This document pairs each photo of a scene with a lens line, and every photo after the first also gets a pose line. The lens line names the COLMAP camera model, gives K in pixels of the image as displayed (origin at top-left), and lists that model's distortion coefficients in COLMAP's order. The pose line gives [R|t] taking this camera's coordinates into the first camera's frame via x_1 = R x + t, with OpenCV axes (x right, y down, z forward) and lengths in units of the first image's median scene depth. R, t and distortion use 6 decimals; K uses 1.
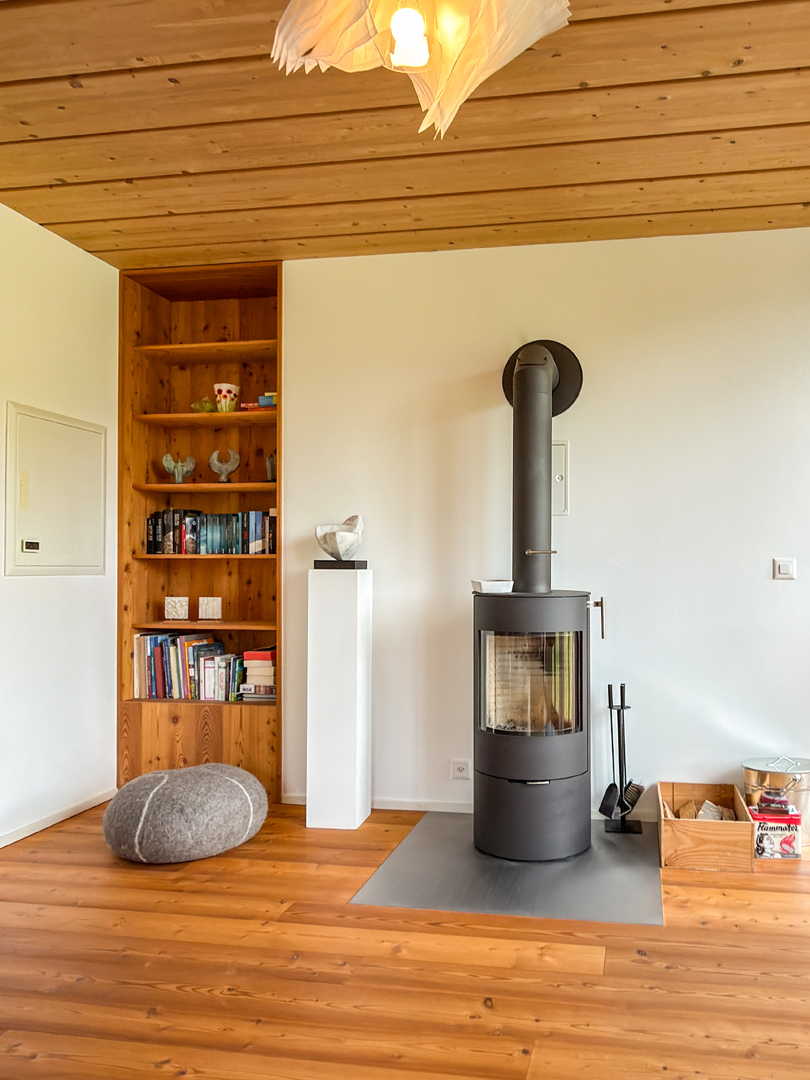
lens RADIAL K [[877.6, 0, 404.9], [0, 877.6, 541.2], [0, 0, 1]] dist [0.001019, 0.001456]
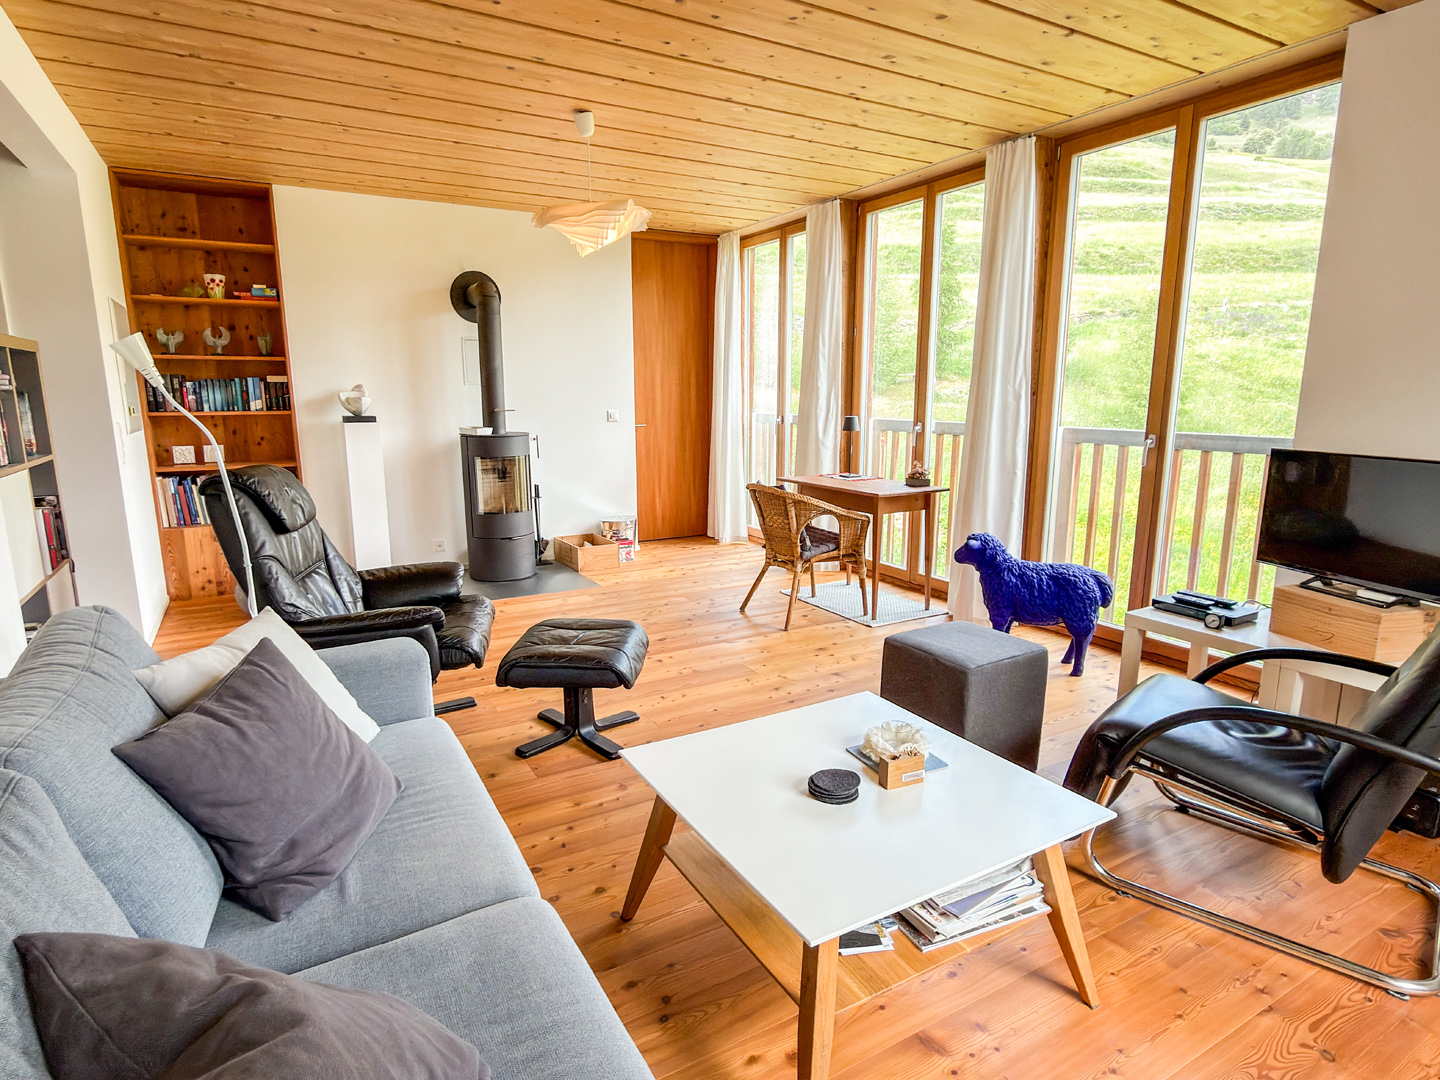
lens RADIAL K [[799.9, 0, 714.6], [0, 799.9, 540.0], [0, 0, 1]] dist [-0.000305, -0.000335]
pose [[0.766091, -0.118789, 0.631660, -0.430890], [-0.012190, 0.979911, 0.199064, -0.043465], [-0.642617, -0.160201, 0.749253, -0.382766]]
